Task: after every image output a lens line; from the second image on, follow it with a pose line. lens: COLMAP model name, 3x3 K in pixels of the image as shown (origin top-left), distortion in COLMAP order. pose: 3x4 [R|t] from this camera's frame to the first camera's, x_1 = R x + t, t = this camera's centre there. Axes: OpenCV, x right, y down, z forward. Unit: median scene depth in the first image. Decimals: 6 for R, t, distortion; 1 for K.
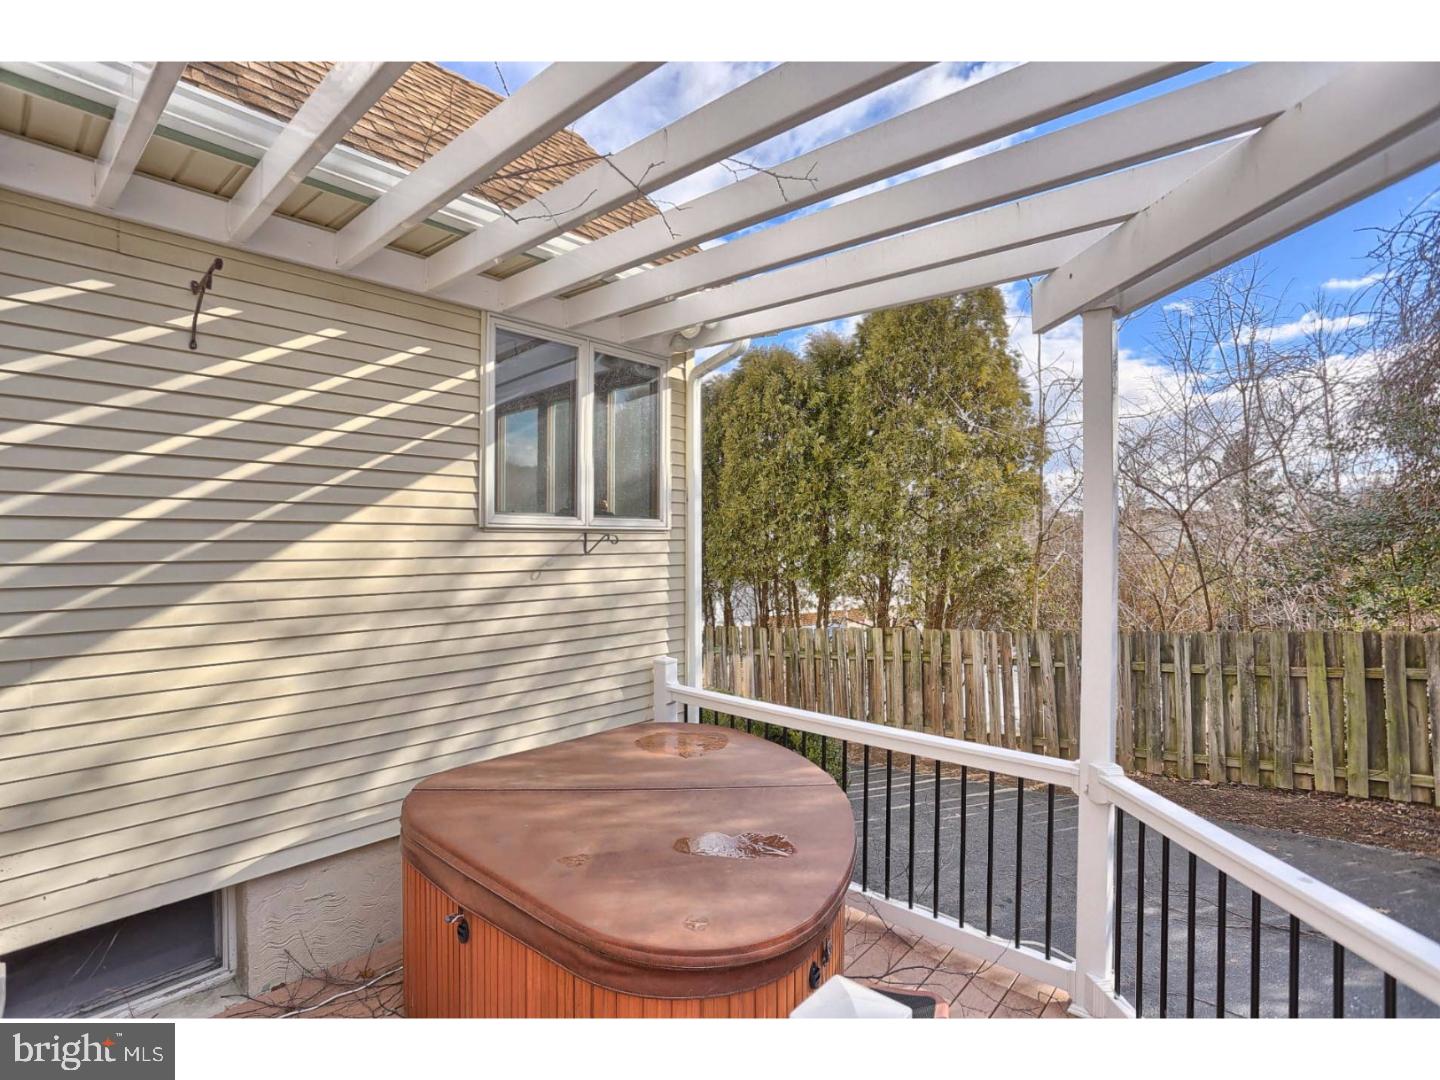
lens RADIAL K [[717.5, 0, 722.7], [0, 717.5, 534.2], [0, 0, 1]] dist [-0.064343, 0.026740]
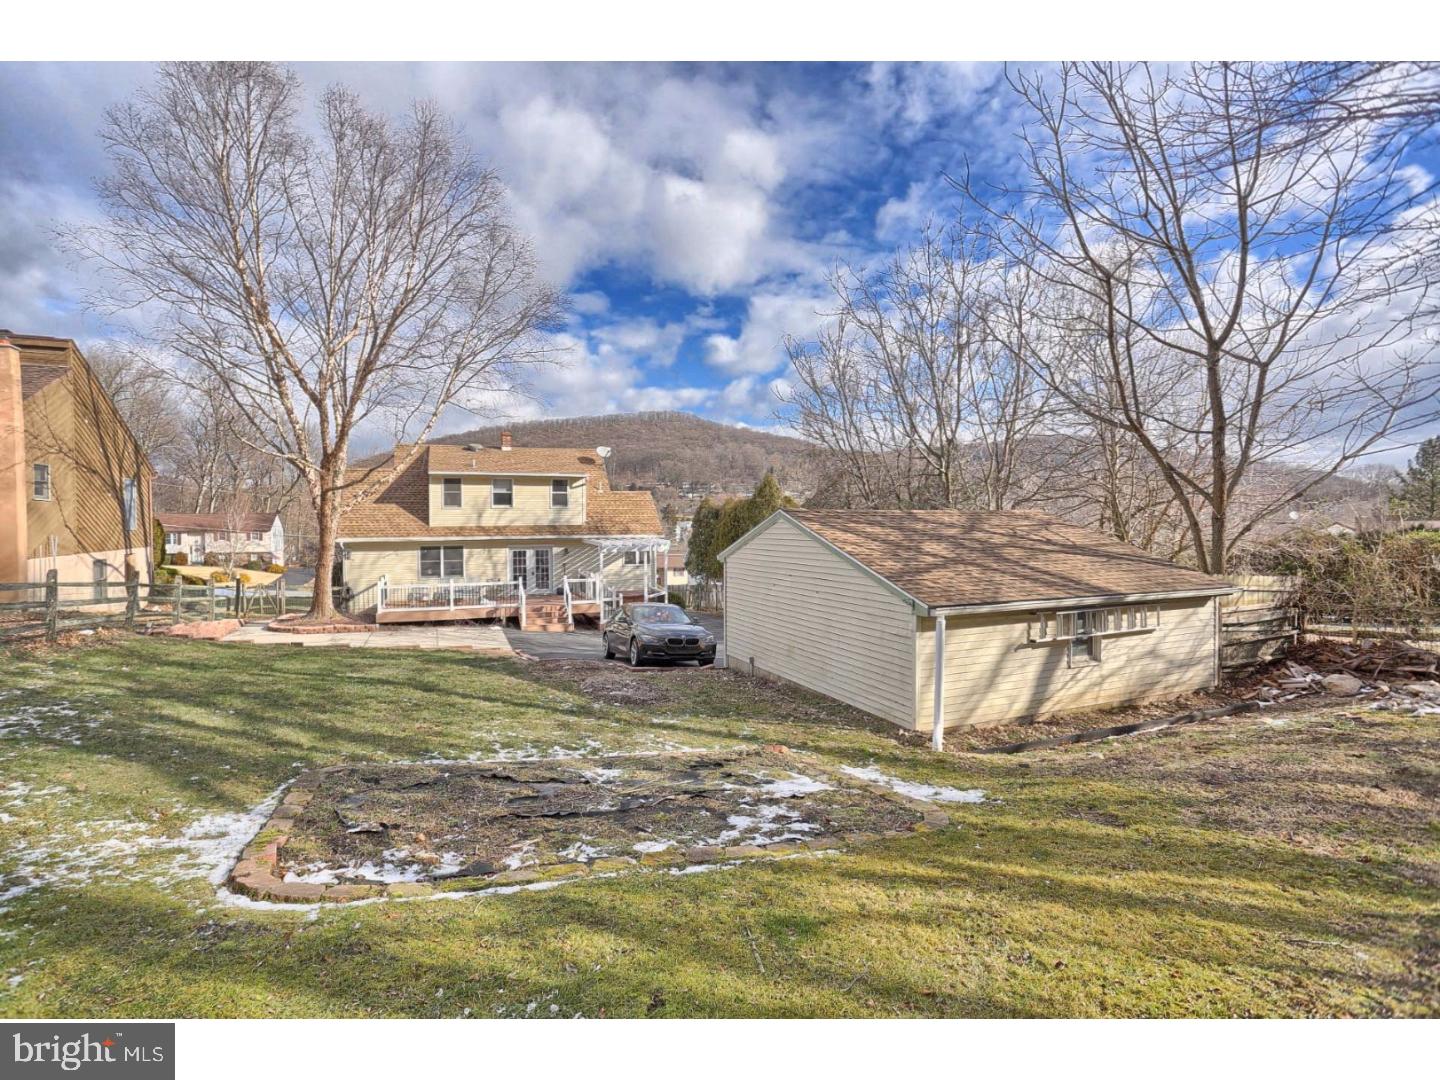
lens RADIAL K [[717.5, 0, 722.7], [0, 717.5, 534.2], [0, 0, 1]] dist [-0.064343, 0.026740]
pose [[0.893378, 0.001577, -0.449304, 3.769977], [0.010865, 0.999626, 0.025111, -0.484339], [0.449175, -0.027315, 0.893026, -5.065172]]
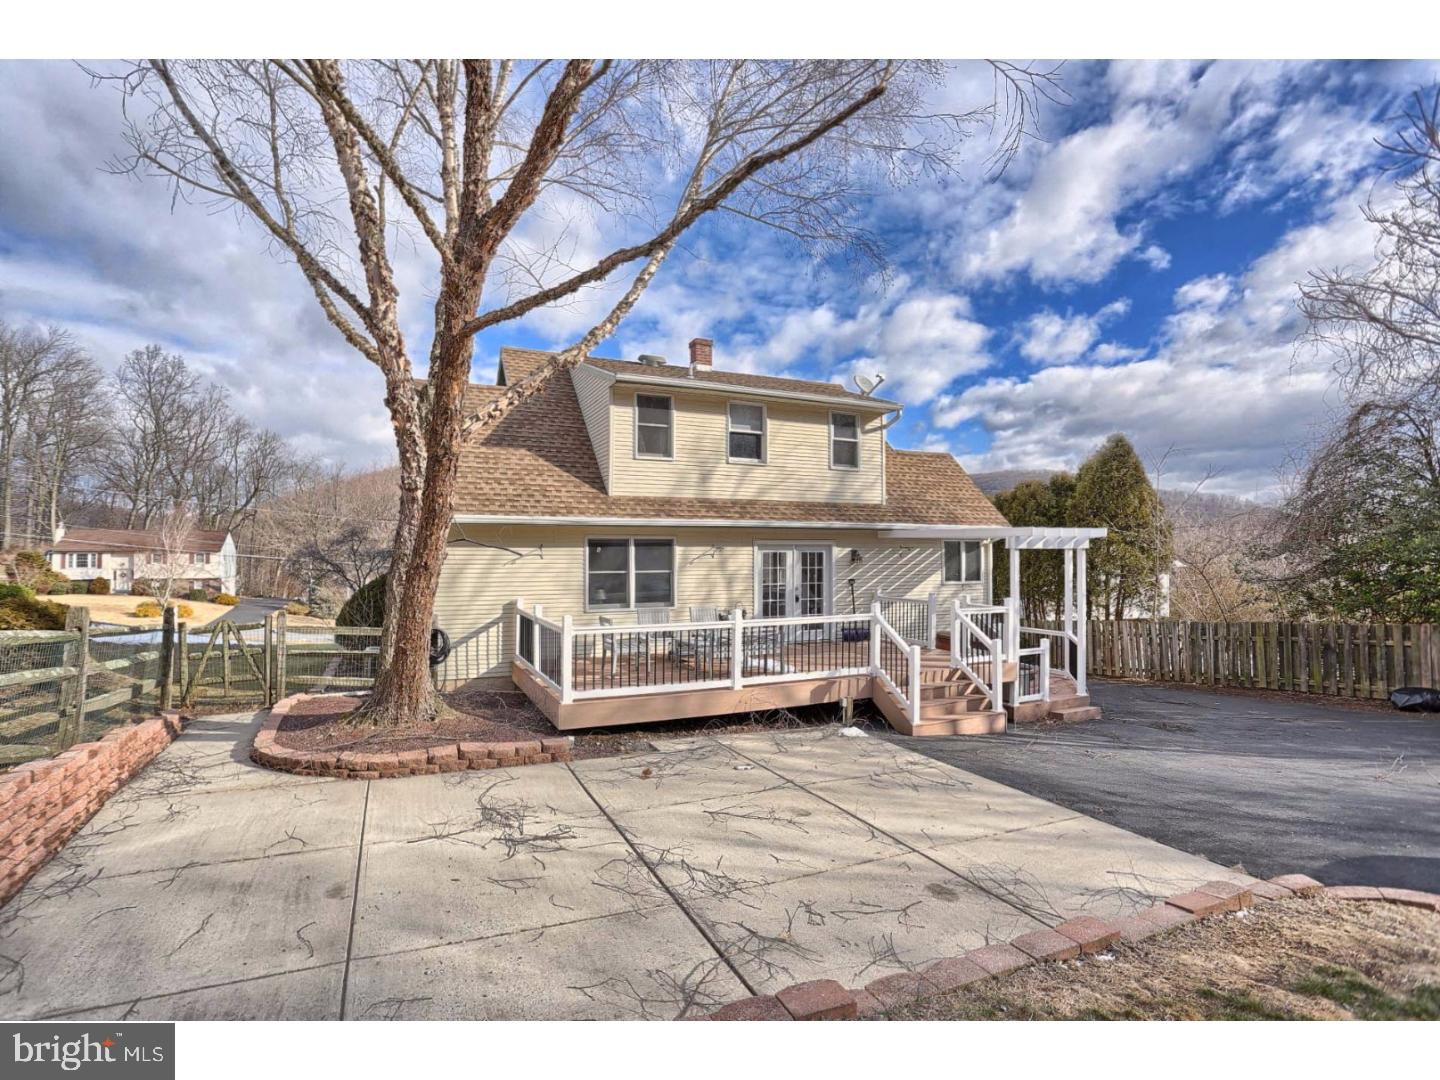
lens RADIAL K [[717.5, 0, 722.7], [0, 717.5, 534.2], [0, 0, 1]] dist [-0.064343, 0.026740]
pose [[0.917338, -0.014958, -0.397828, 0.164611], [0.006746, 0.999734, -0.022033, -0.195707], [0.398052, 0.017527, 0.917195, -3.077061]]
